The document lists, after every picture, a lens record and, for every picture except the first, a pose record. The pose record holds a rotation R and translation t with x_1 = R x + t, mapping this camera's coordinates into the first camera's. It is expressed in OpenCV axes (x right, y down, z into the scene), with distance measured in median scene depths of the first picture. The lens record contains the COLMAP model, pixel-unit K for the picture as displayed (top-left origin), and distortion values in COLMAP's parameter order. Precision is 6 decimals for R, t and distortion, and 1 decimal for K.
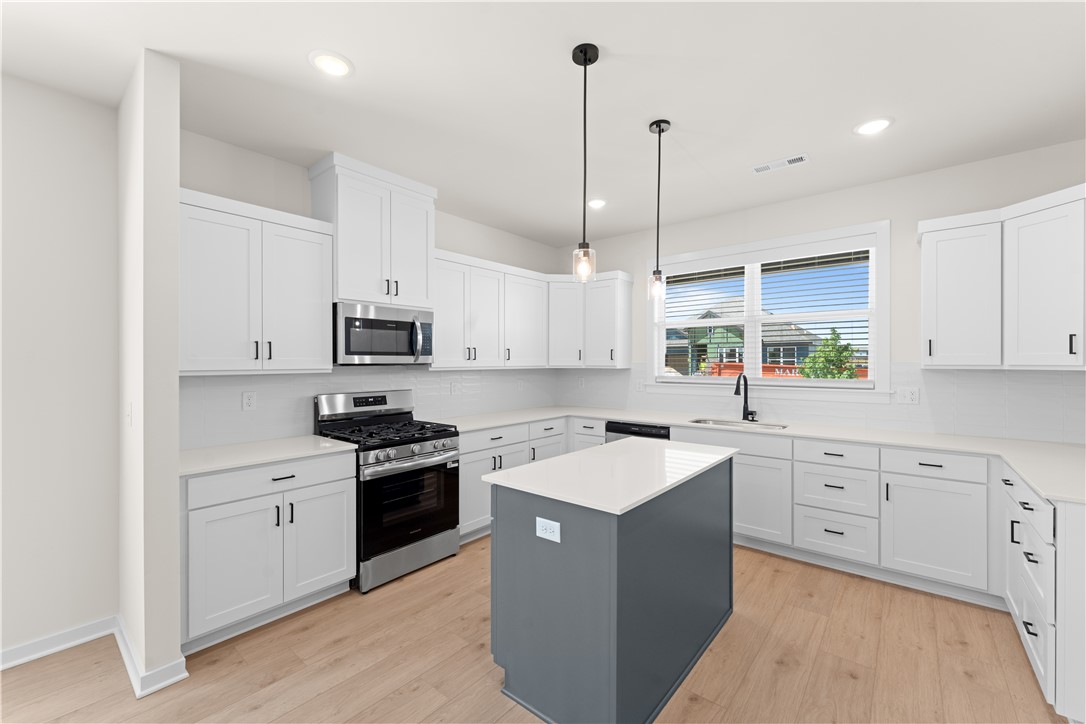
lens RADIAL K [[441.8, 0, 539.9], [0, 441.8, 365.0], [0, 0, 1]] dist [0.001688, -0.000309]
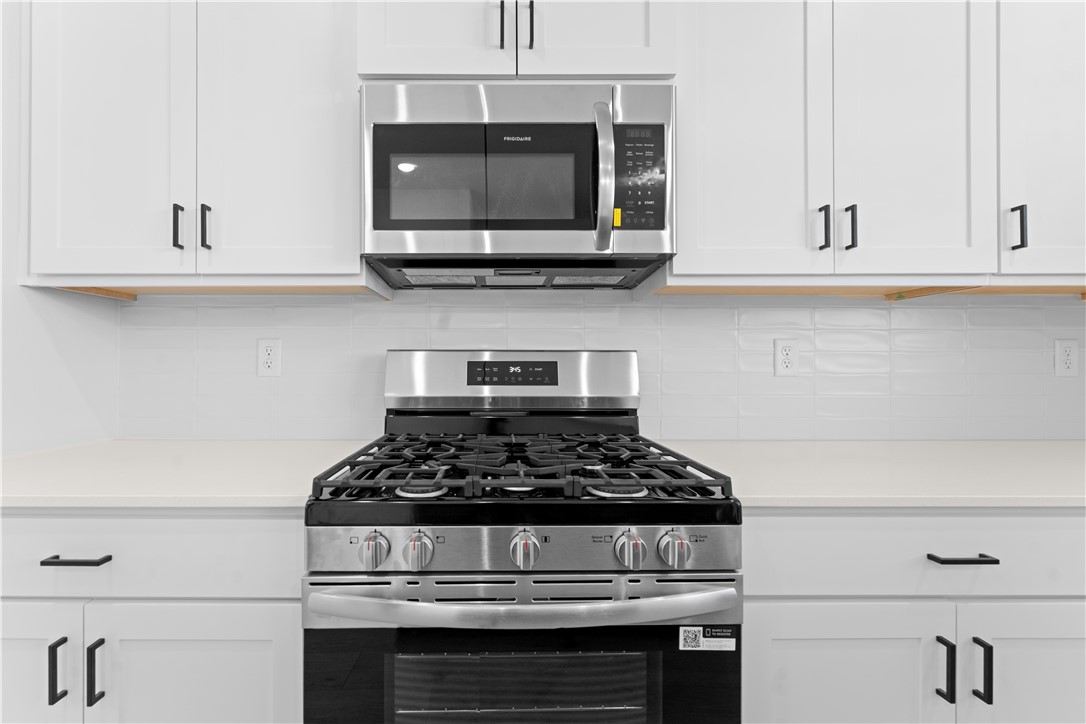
lens RADIAL K [[460.1, 0, 500.8], [0, 460.1, 363.8], [0, 0, 1]] dist [-0.001951, -0.000284]
pose [[0.644109, -0.002304, -0.764930, -0.078211], [-0.005730, 0.999953, -0.007837, 0.078559], [0.764912, 0.009431, 0.644065, 0.742845]]
